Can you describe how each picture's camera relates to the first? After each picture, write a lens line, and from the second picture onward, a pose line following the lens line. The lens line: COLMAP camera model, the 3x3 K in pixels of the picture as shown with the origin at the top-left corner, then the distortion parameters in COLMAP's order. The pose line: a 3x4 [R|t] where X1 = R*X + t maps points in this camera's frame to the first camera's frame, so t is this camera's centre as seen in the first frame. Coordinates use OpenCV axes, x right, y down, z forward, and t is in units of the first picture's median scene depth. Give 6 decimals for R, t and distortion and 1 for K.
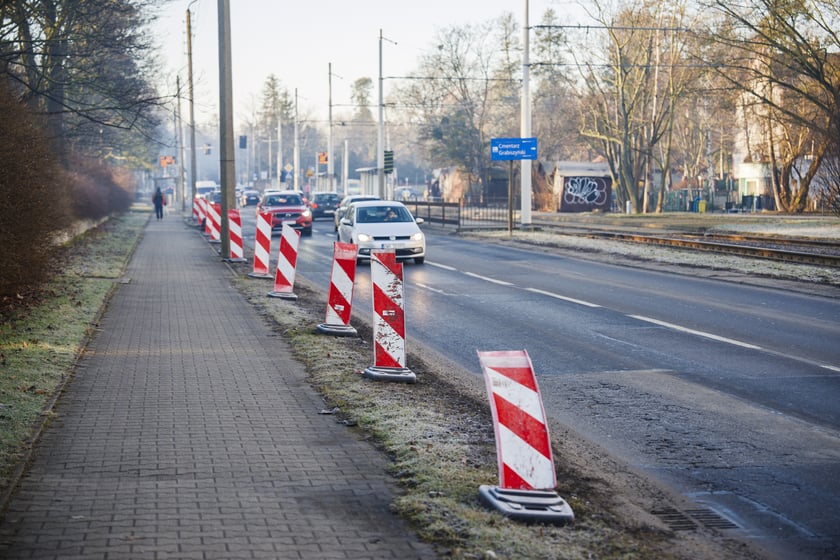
lens RADIAL K [[1447.3, 0, 420.0], [0, 1447.3, 280.0], [0, 0, 1]] dist [0.034235, -0.077743]
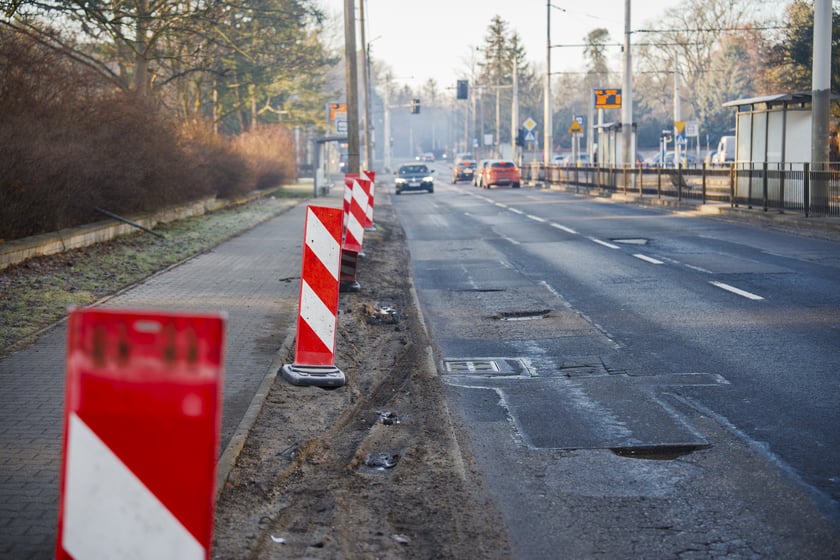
lens RADIAL K [[1447.3, 0, 420.0], [0, 1447.3, 280.0], [0, 0, 1]] dist [0.034235, -0.077743]
pose [[0.988916, 0.001063, -0.148470, -0.024329], [0.001988, 0.999790, 0.020397, -0.011089], [0.148461, -0.020466, 0.988707, 0.190473]]
